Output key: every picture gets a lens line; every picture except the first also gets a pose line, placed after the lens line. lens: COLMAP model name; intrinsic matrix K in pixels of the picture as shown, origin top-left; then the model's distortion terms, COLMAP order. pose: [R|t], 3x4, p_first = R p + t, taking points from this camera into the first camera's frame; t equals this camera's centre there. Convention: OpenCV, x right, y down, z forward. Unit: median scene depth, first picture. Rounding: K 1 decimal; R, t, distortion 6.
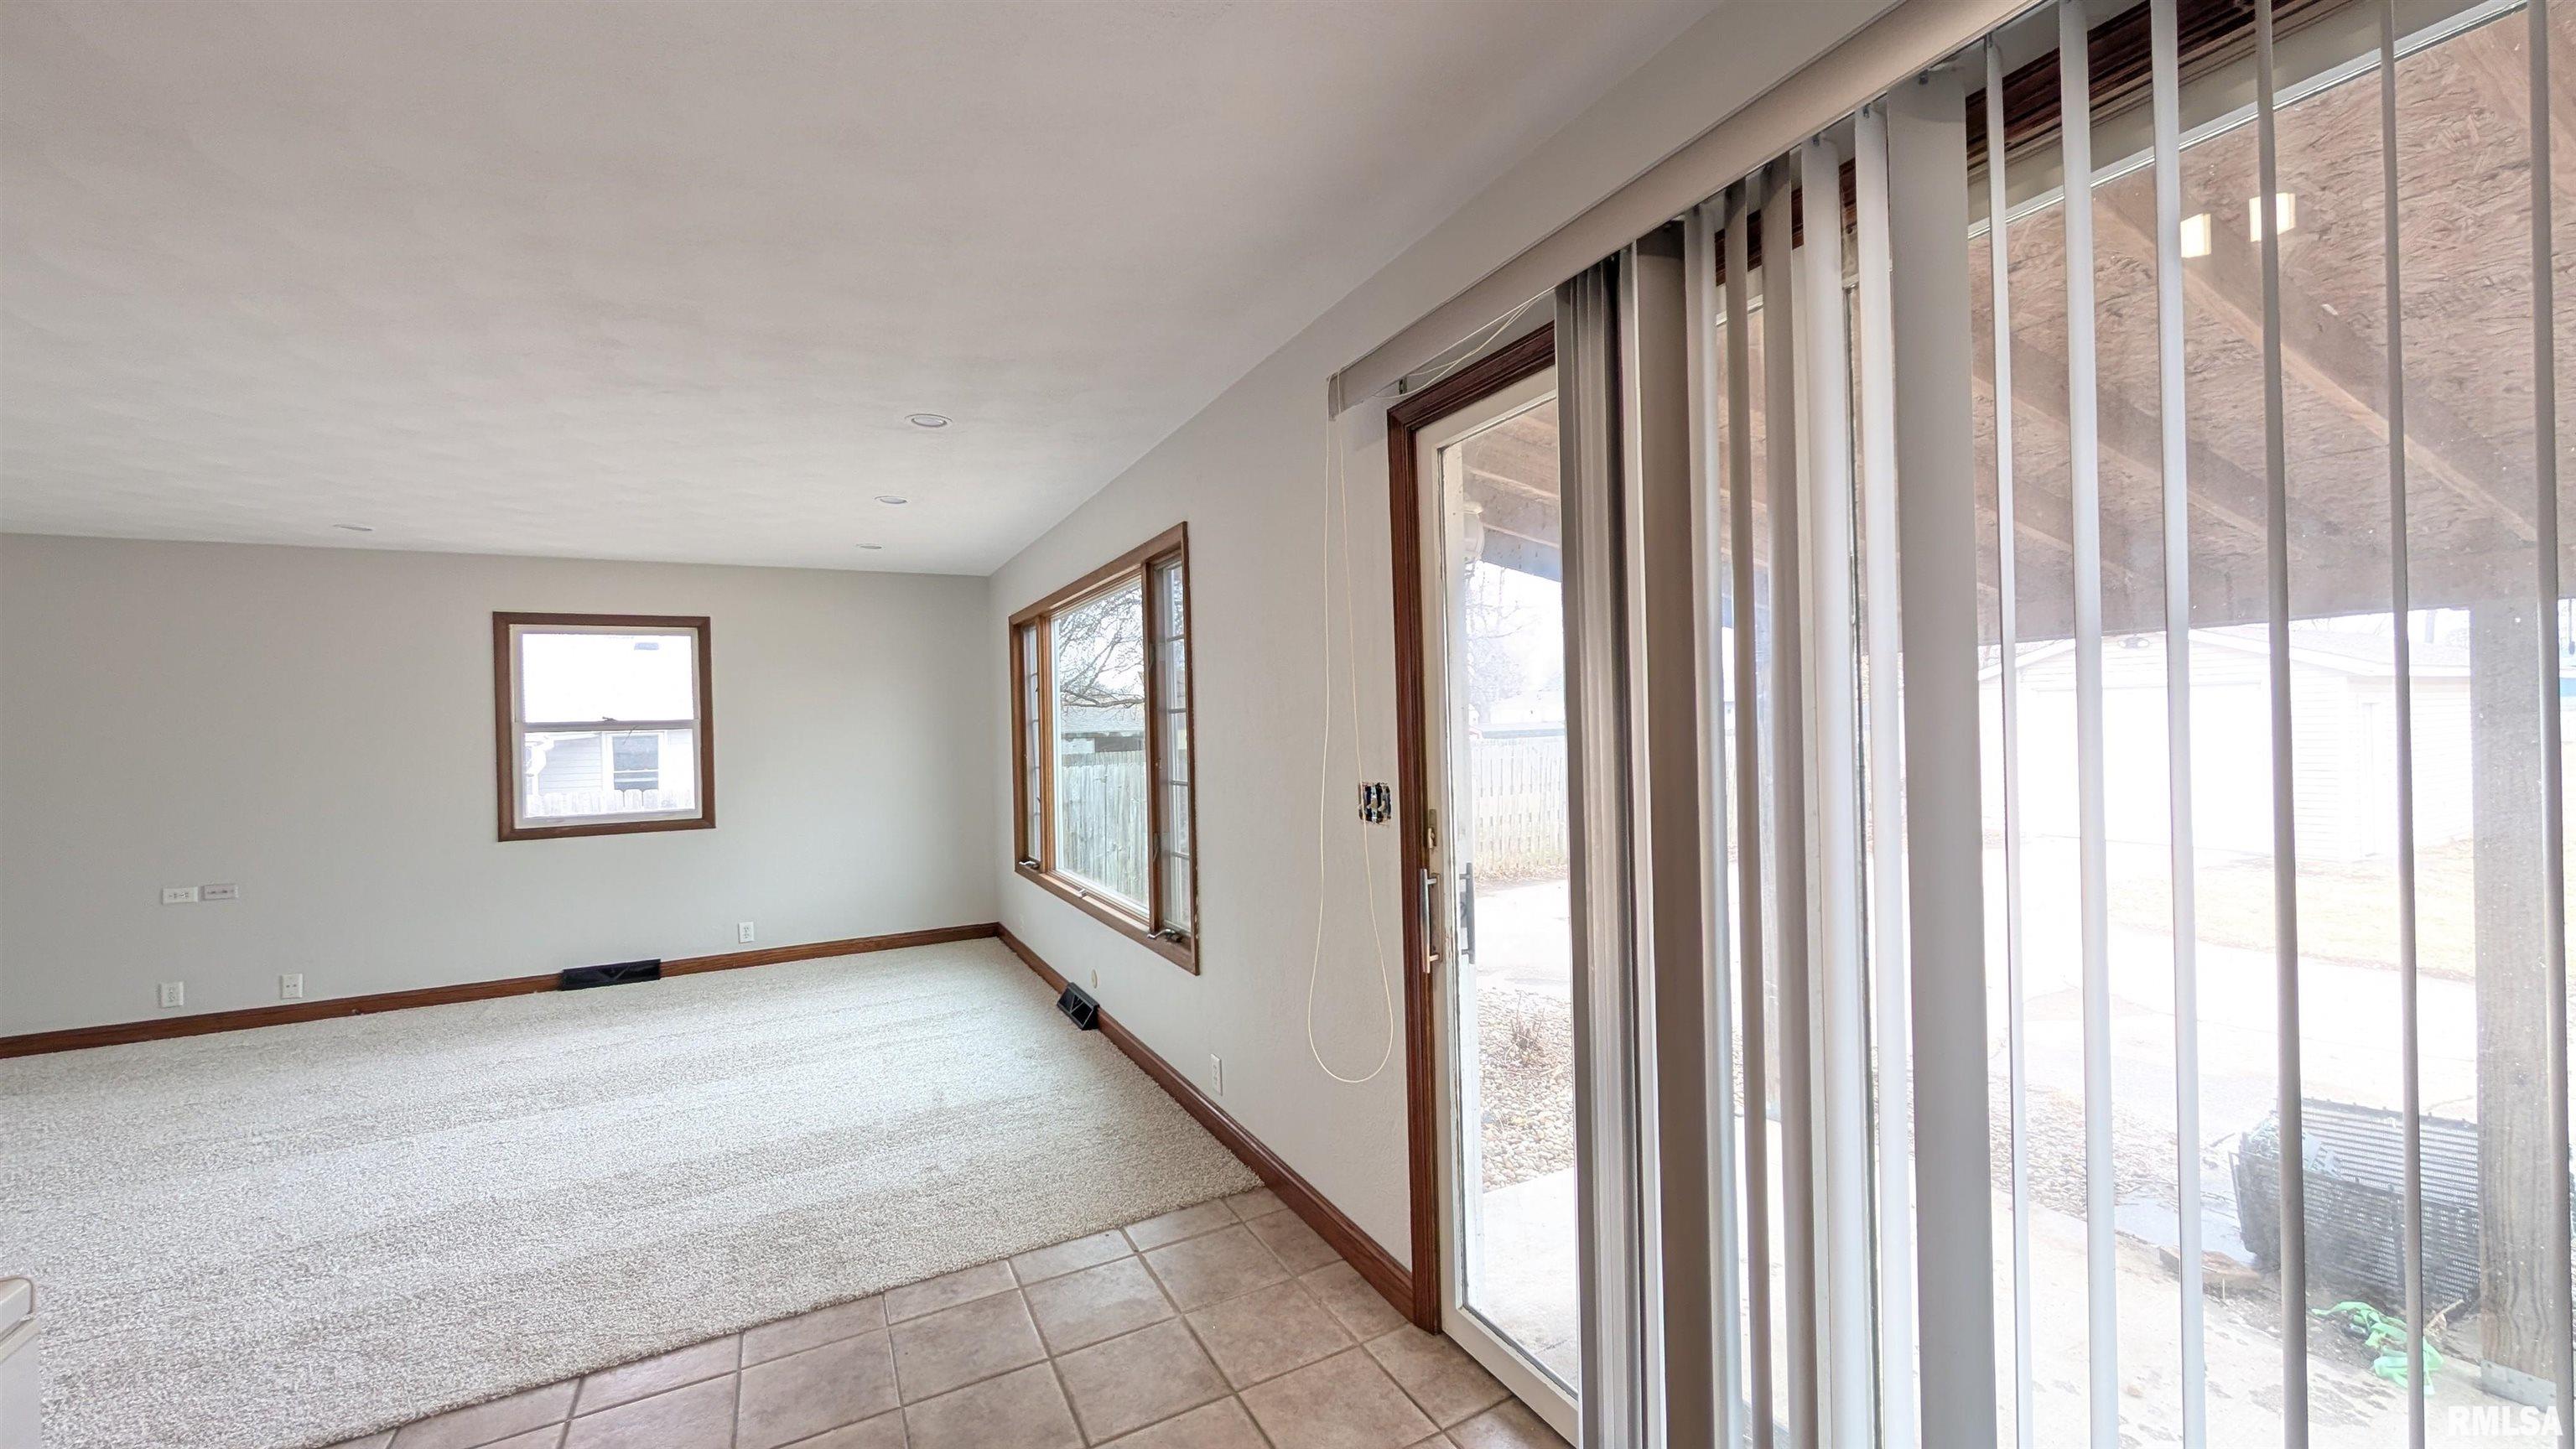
lens RADIAL K [[973.8, 0, 1297.5], [0, 973.8, 726.4], [0, 0, 1]] dist [-0.003470, 0.001307]
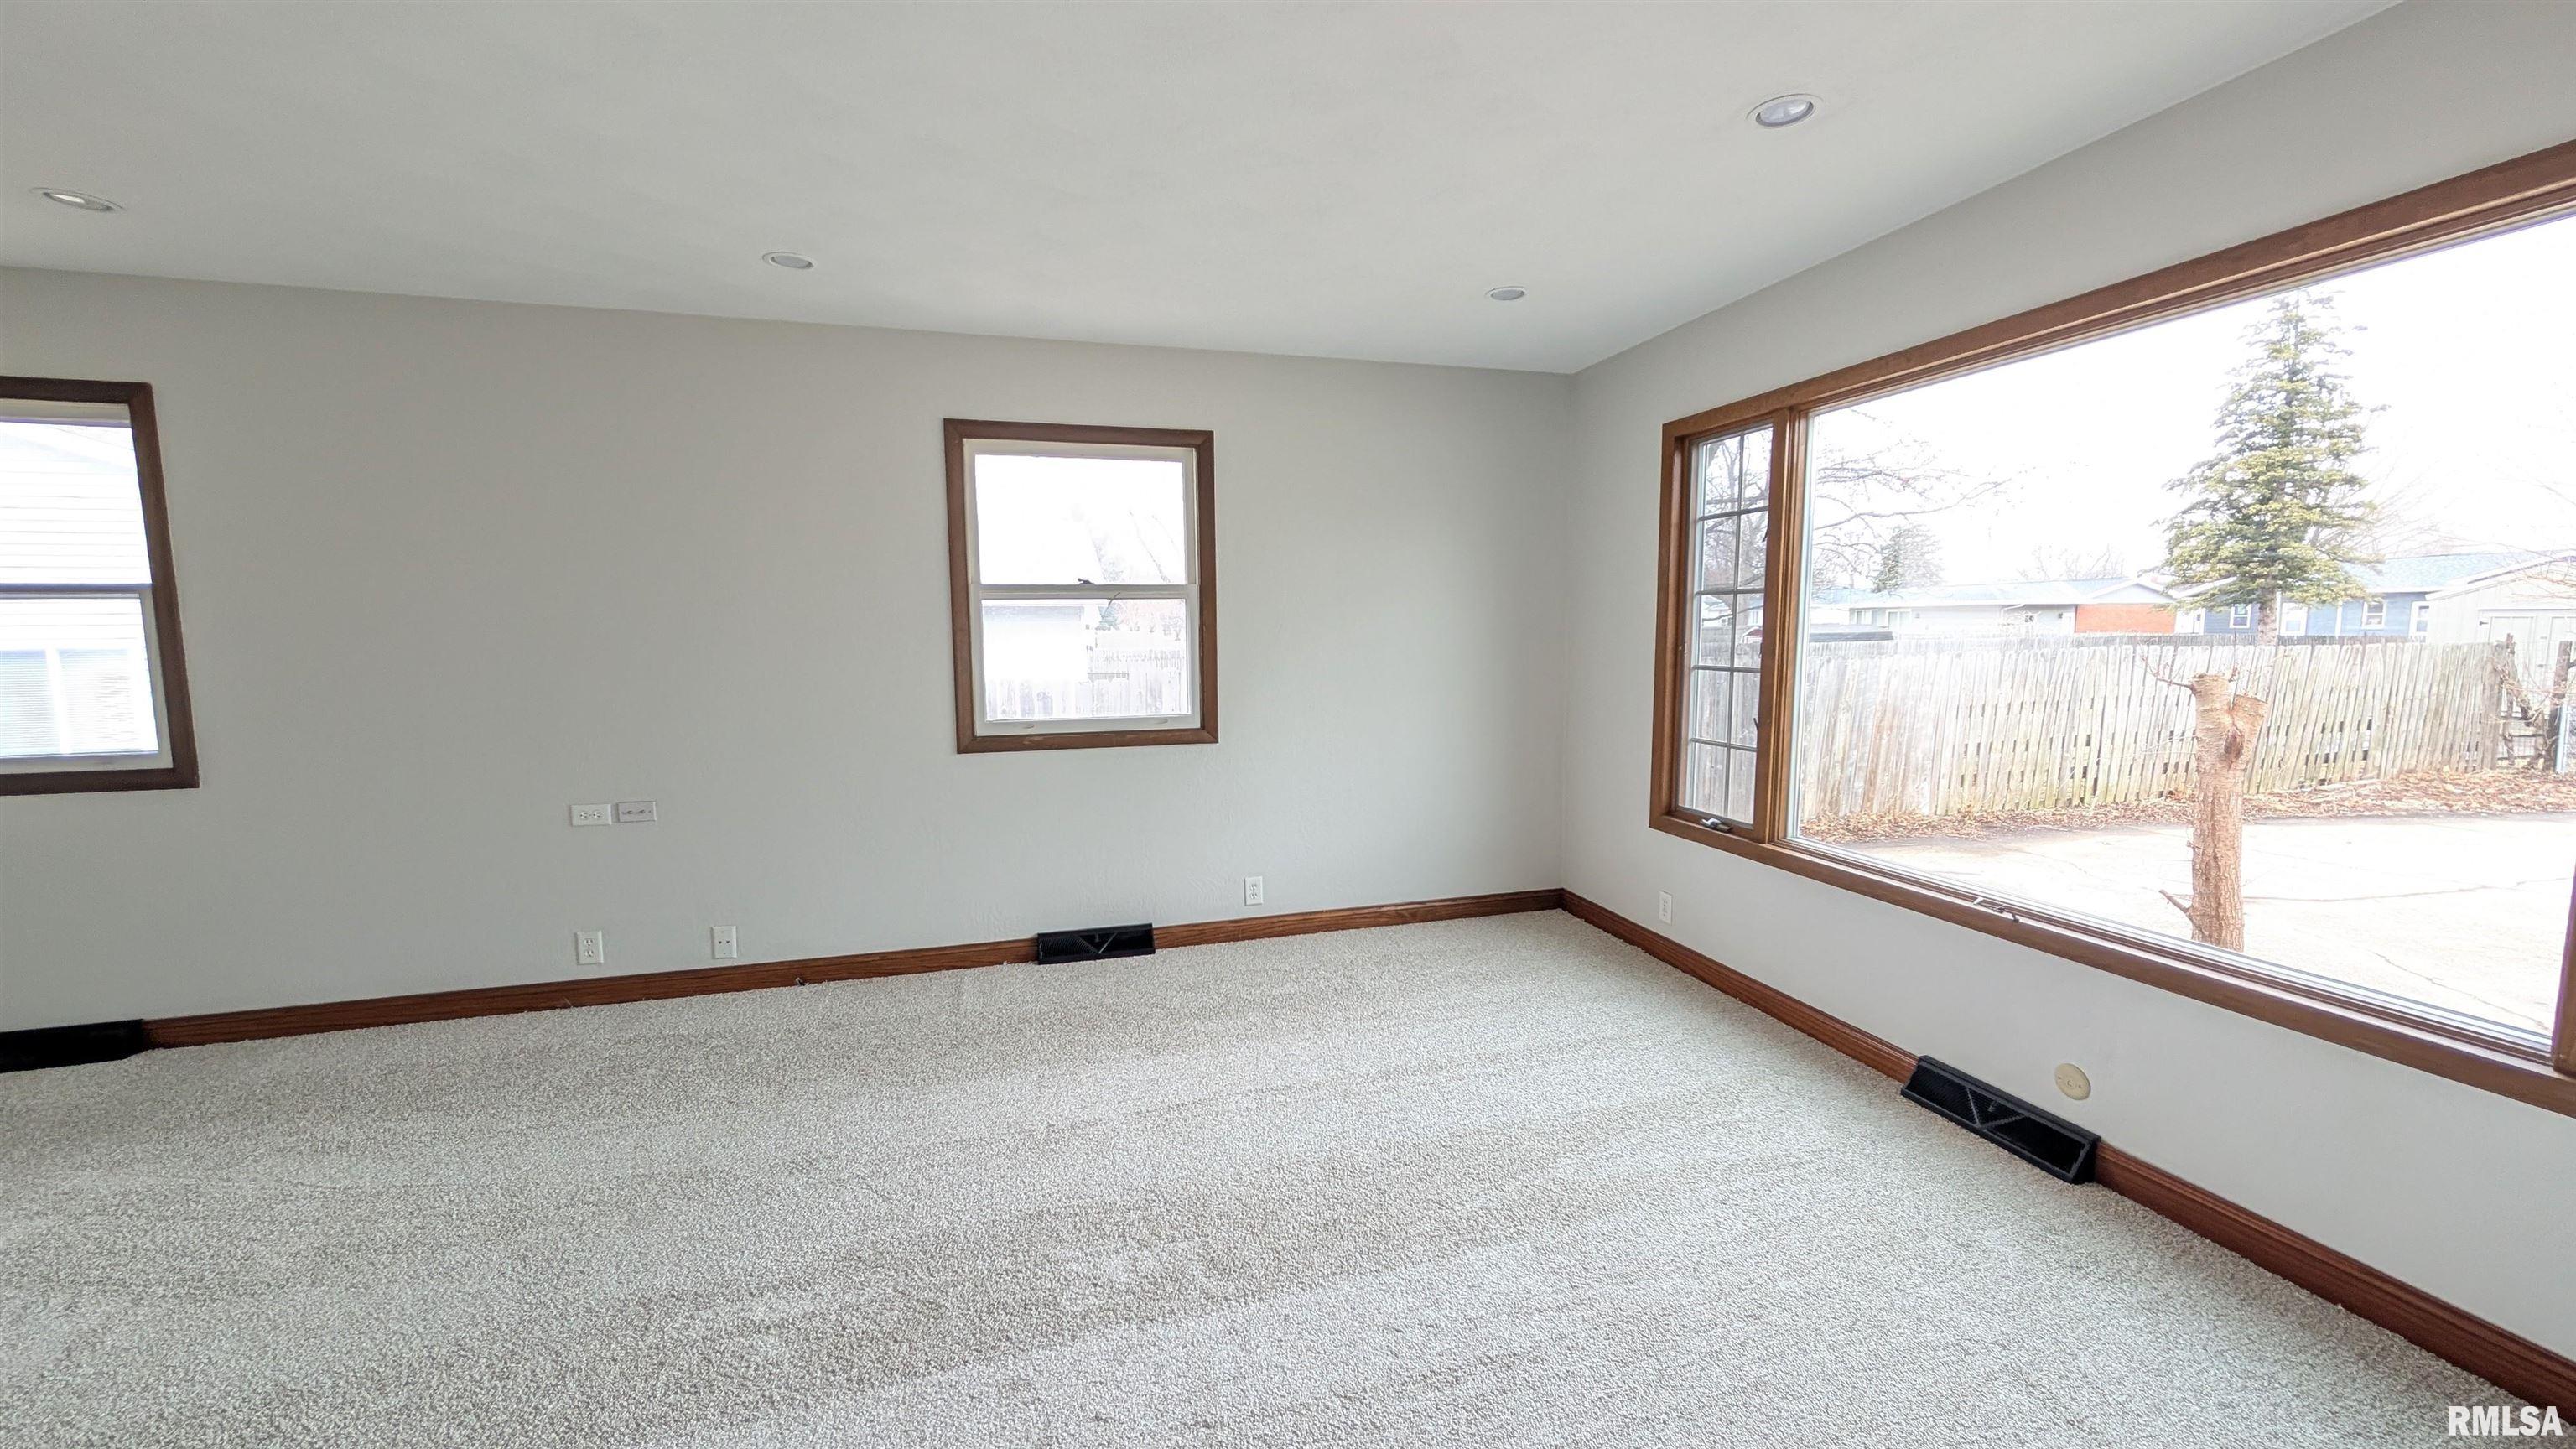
lens RADIAL K [[973.8, 0, 1293.2], [0, 973.8, 729.8], [0, 0, 1]] dist [-0.003470, 0.001307]
pose [[0.978783, 0.040336, -0.200892, -0.428995], [-0.018258, 0.993702, 0.110561, 0.018455], [0.204087, -0.104548, 0.973354, 0.353494]]
